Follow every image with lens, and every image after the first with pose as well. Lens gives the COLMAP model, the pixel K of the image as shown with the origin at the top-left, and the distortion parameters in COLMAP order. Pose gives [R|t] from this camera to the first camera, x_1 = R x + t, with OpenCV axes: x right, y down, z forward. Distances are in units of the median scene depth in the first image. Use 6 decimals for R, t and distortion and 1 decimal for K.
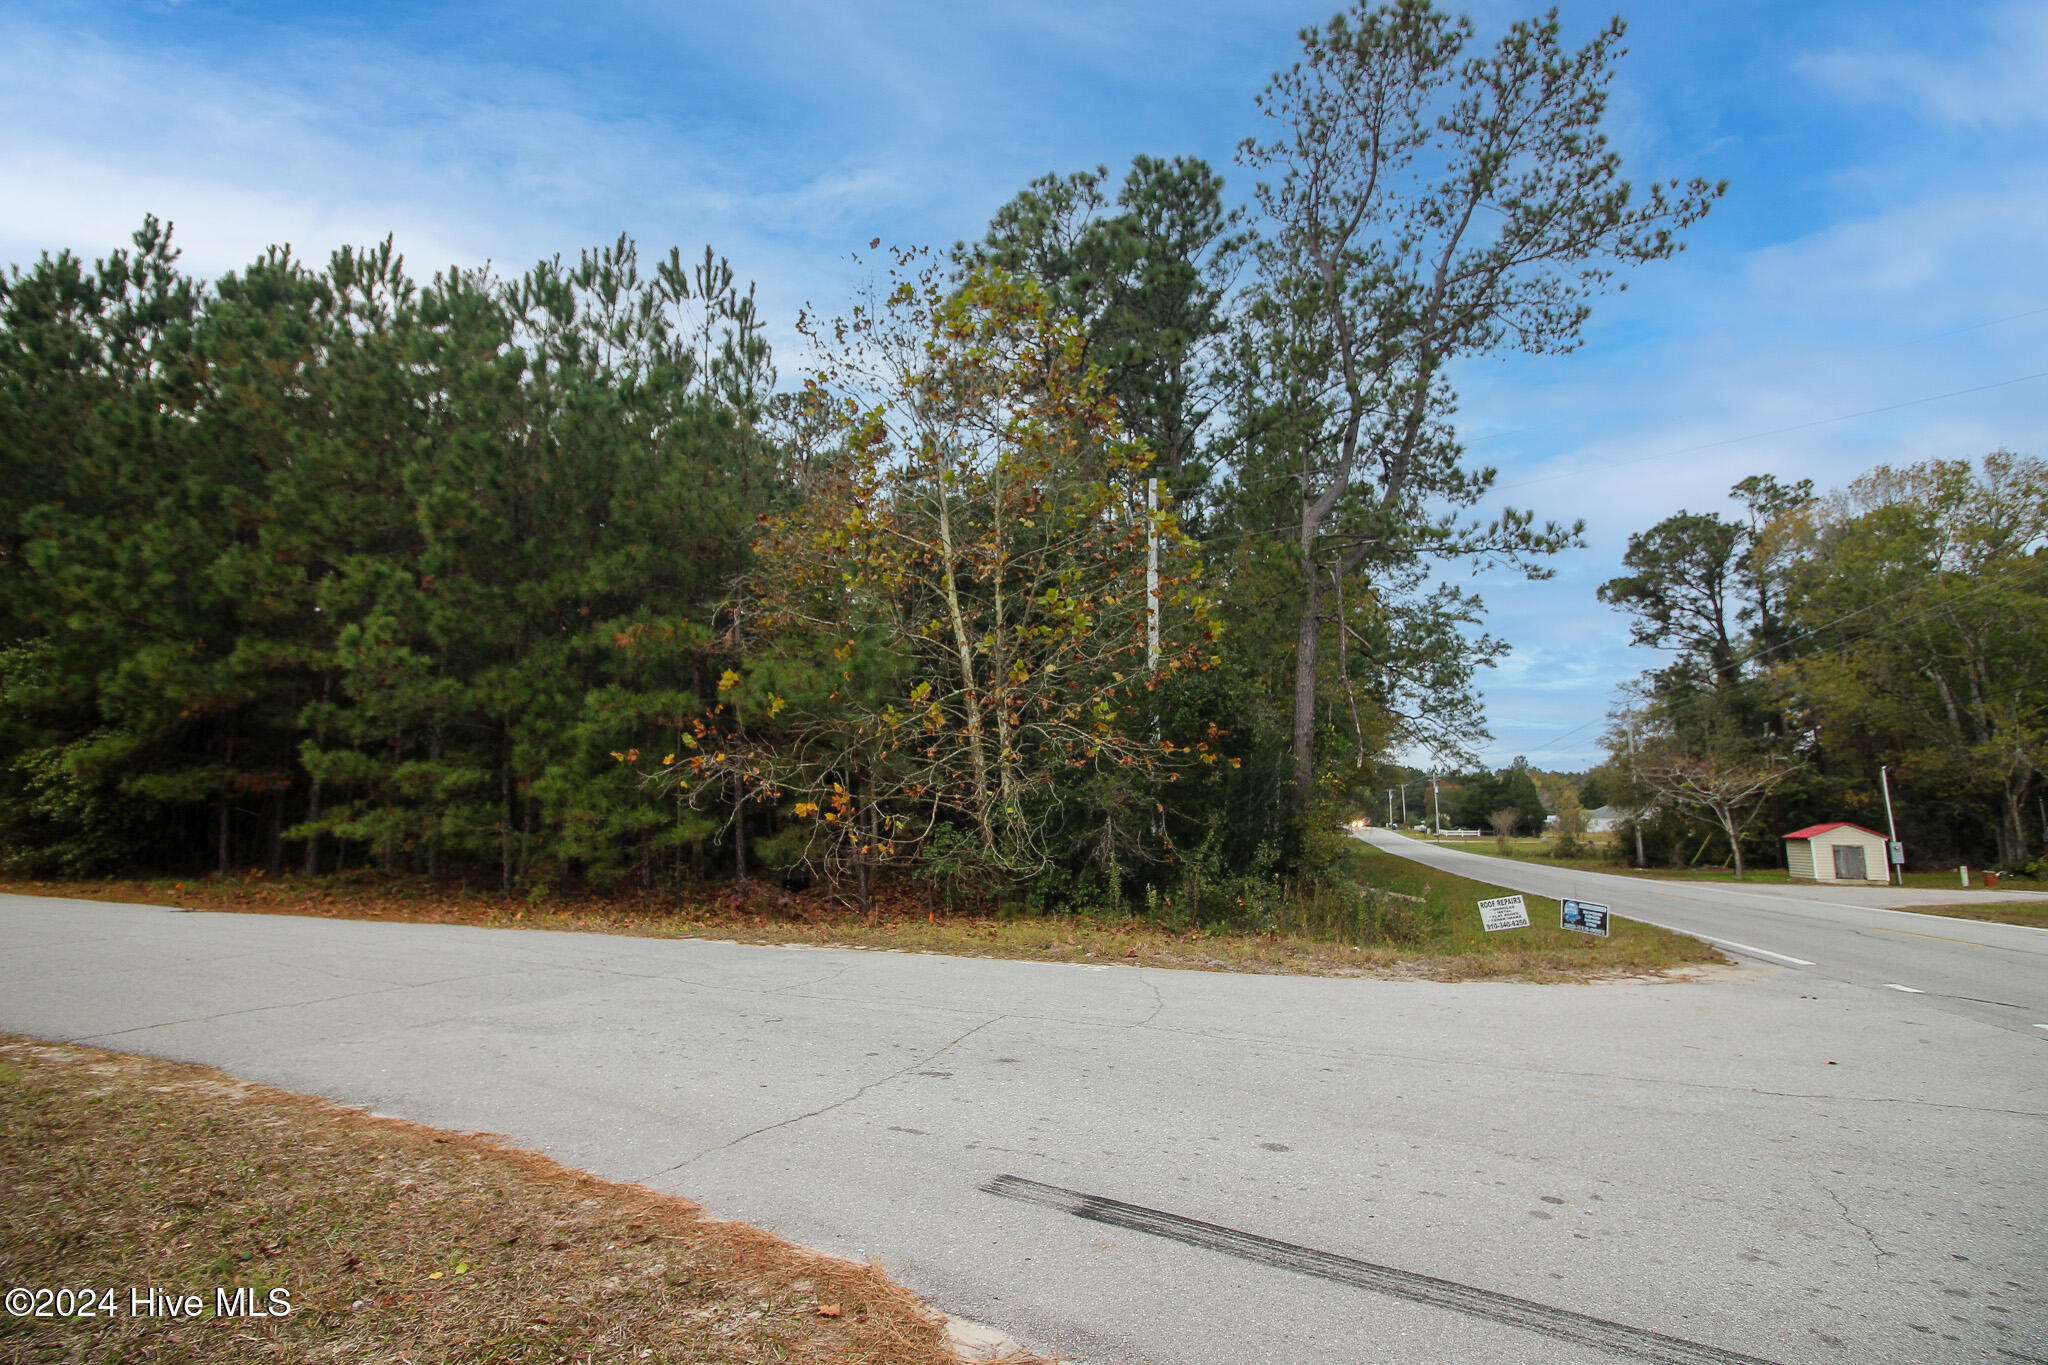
lens RADIAL K [[945.4, 0, 1026.0], [0, 945.4, 669.7], [0, 0, 1]] dist [-0.000853, -0.012882]
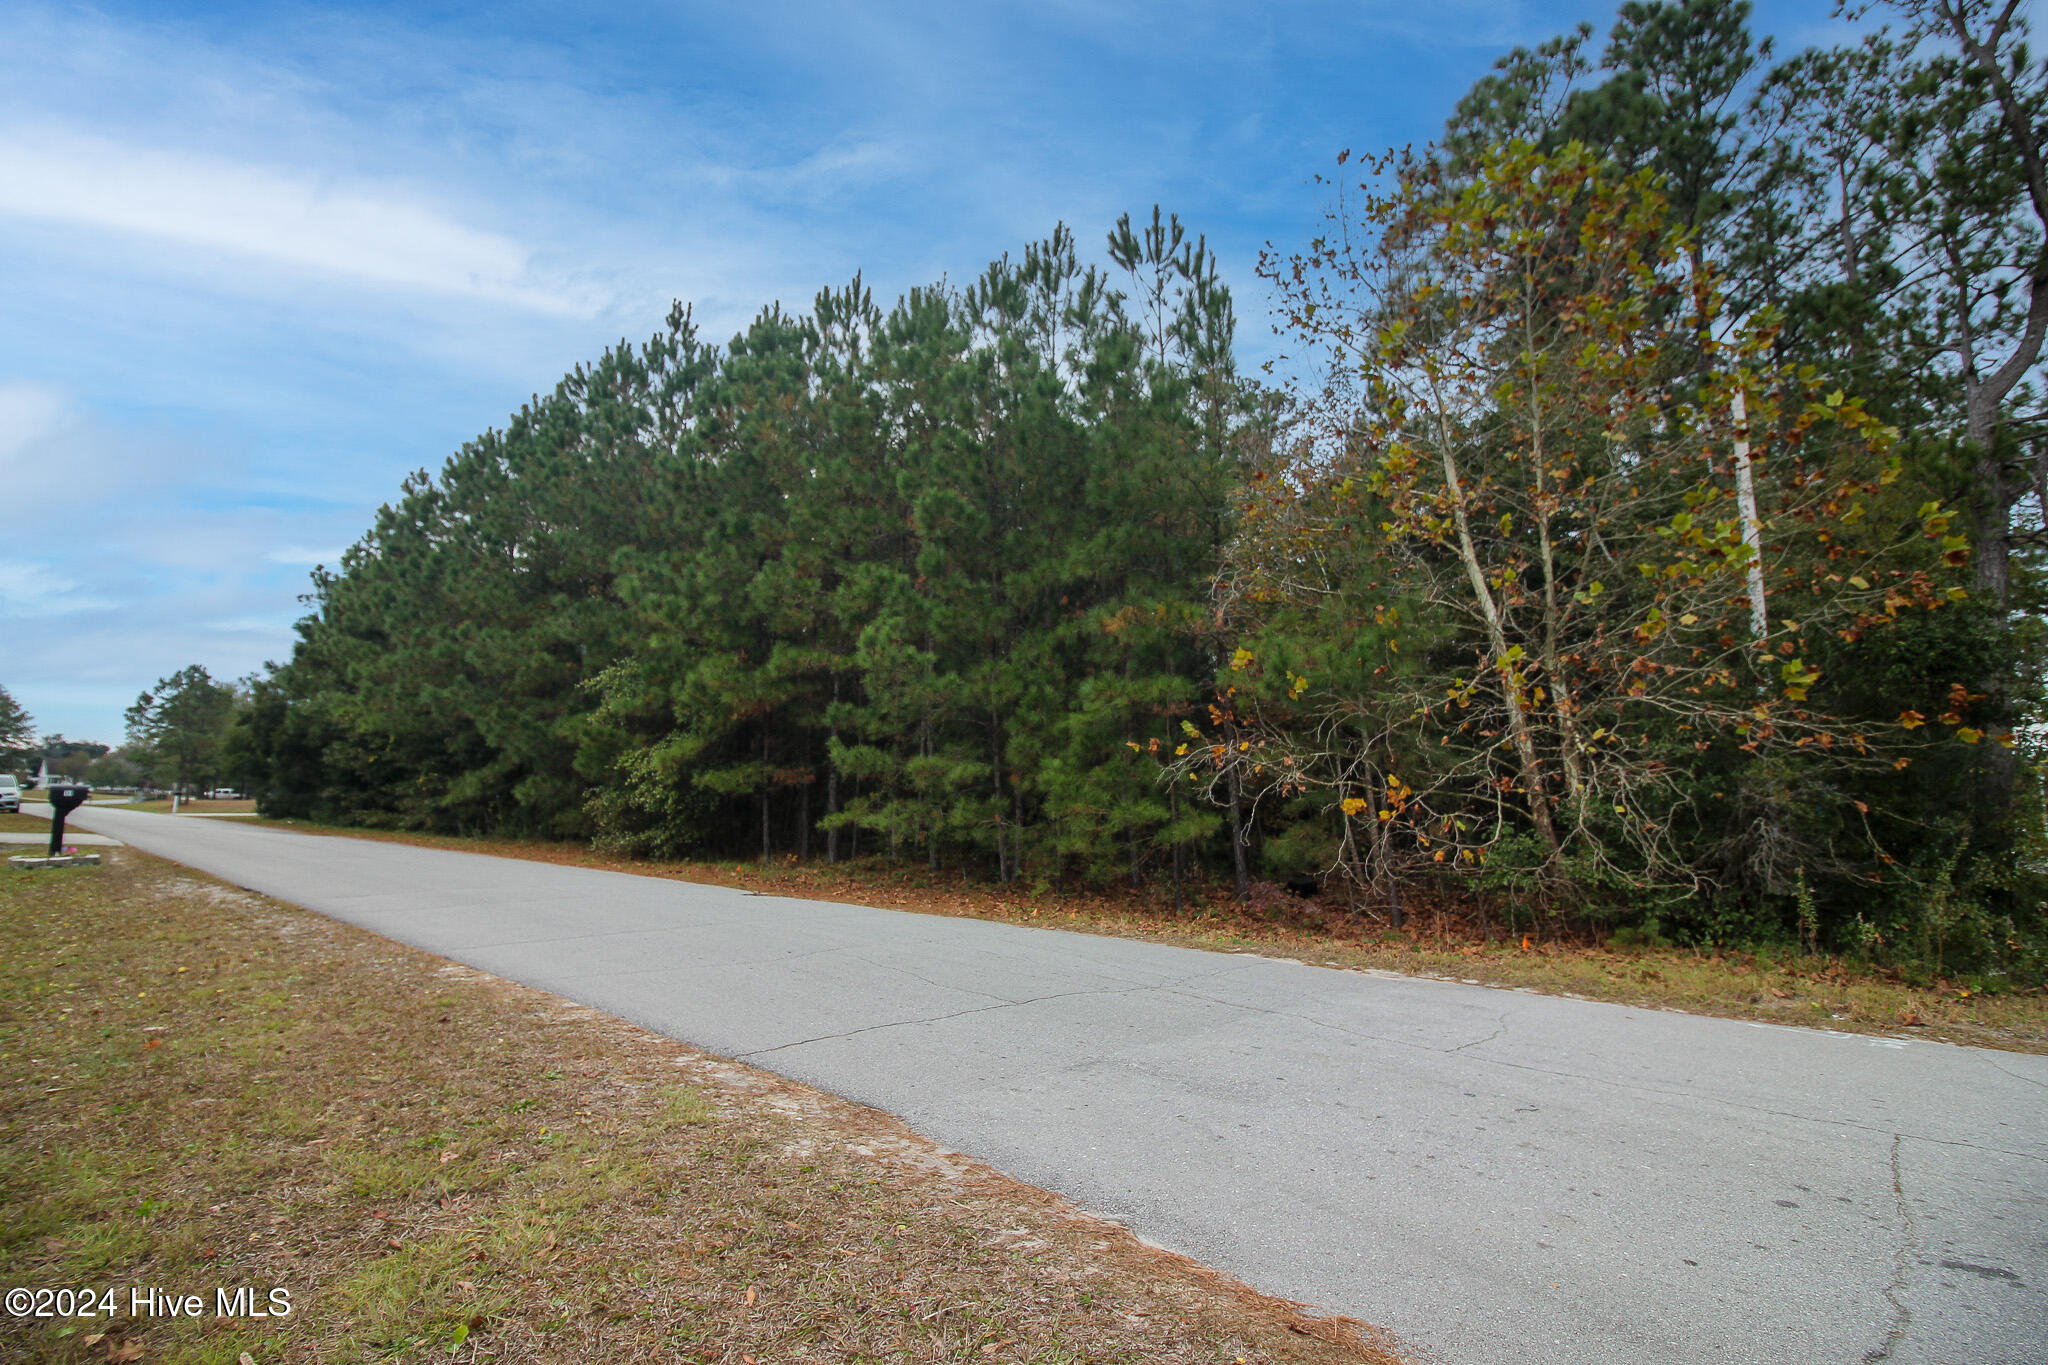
lens RADIAL K [[945.4, 0, 1026.0], [0, 945.4, 669.7], [0, 0, 1]] dist [-0.000853, -0.012882]
pose [[0.920137, -0.046998, -0.388766, -0.129381], [0.050012, 0.998746, -0.002370, 0.010653], [0.388390, -0.017262, 0.921333, 0.085119]]
